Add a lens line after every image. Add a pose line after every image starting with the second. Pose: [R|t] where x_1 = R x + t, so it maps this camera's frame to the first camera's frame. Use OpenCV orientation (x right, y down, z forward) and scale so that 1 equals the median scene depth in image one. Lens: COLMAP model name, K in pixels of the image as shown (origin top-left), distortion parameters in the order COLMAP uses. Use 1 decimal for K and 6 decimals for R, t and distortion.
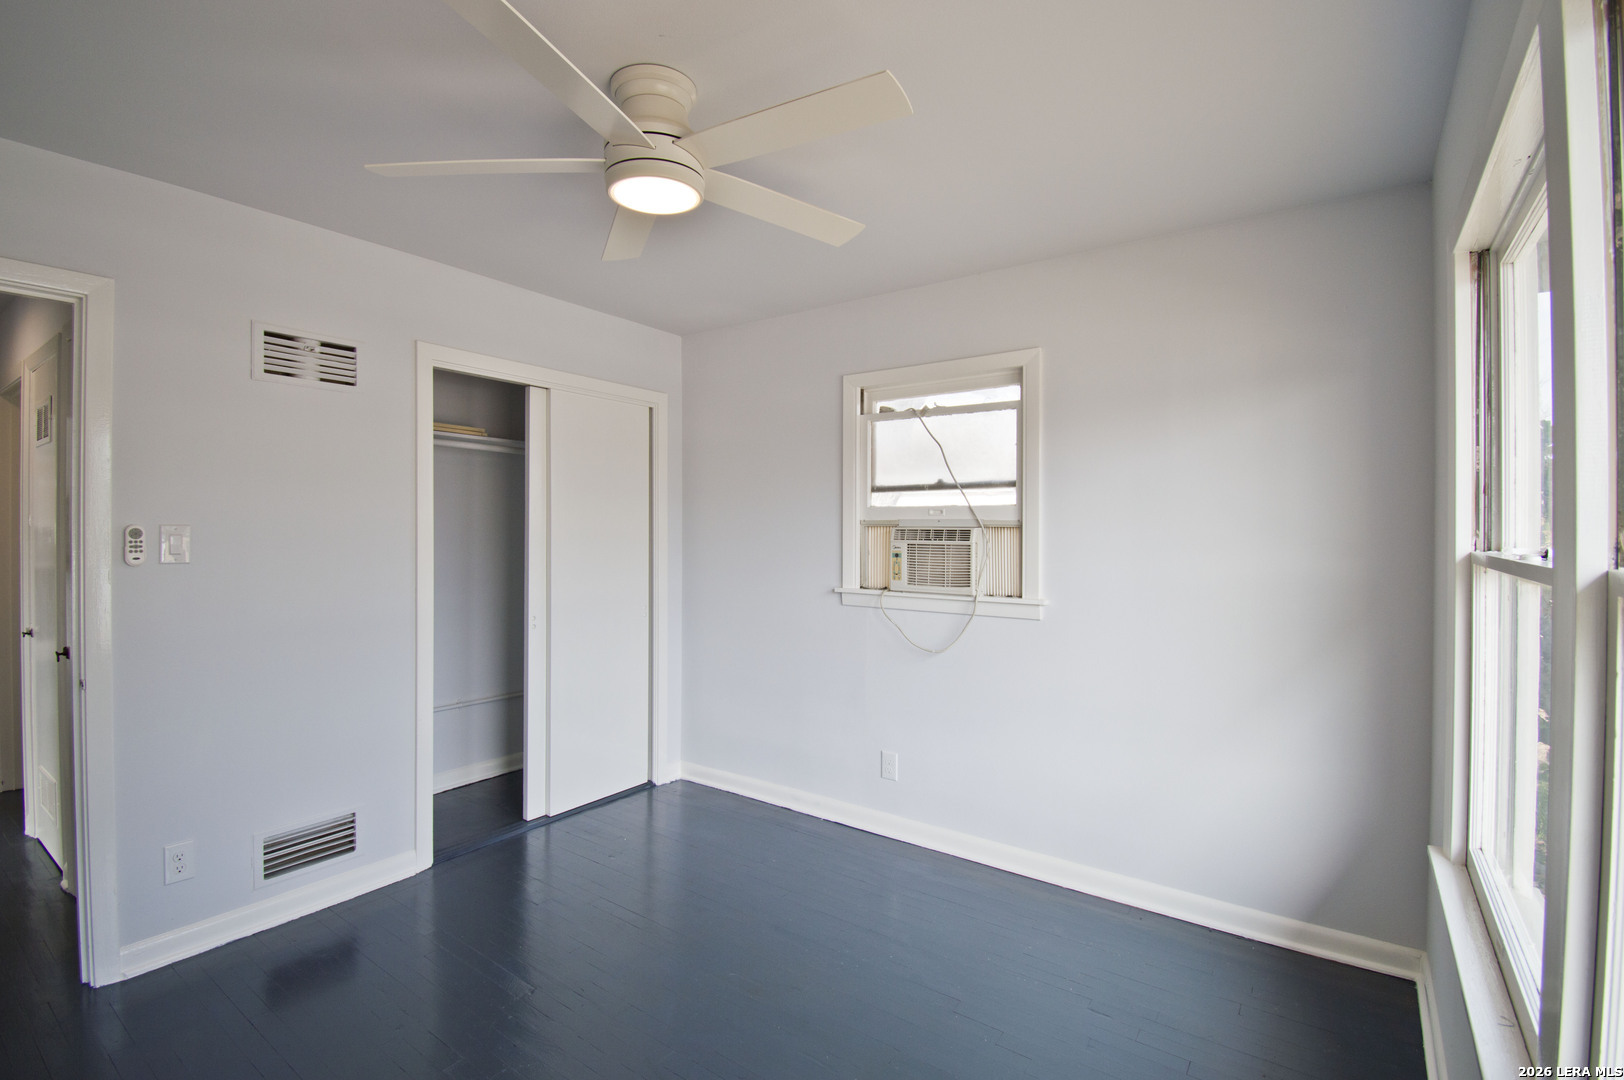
lens RADIAL K [[728.2, 0, 820.6], [0, 728.2, 534.7], [0, 0, 1]] dist [0.008934, -0.015718]
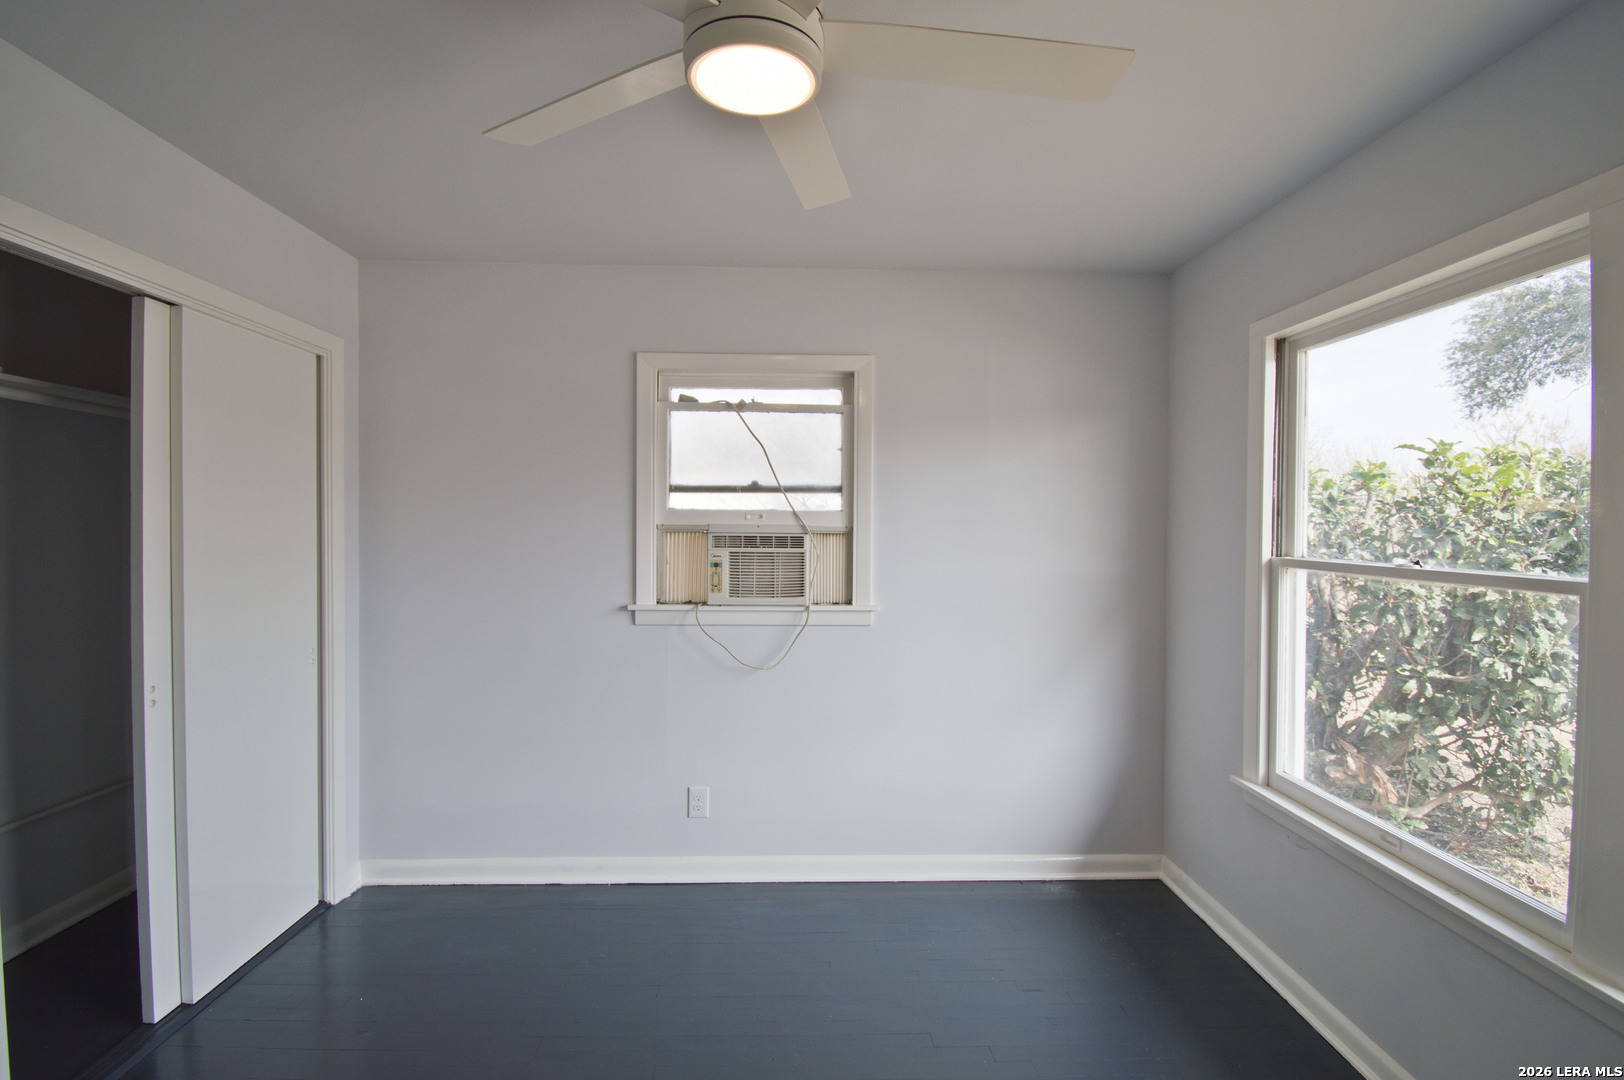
lens RADIAL K [[728.2, 0, 810.5], [0, 728.2, 533.9], [0, 0, 1]] dist [0.008934, -0.015718]
pose [[0.801010, -0.006687, 0.598614, -0.337223], [0.000967, 0.999951, 0.009876, -0.018283], [-0.598651, -0.007332, 0.800977, 0.220401]]
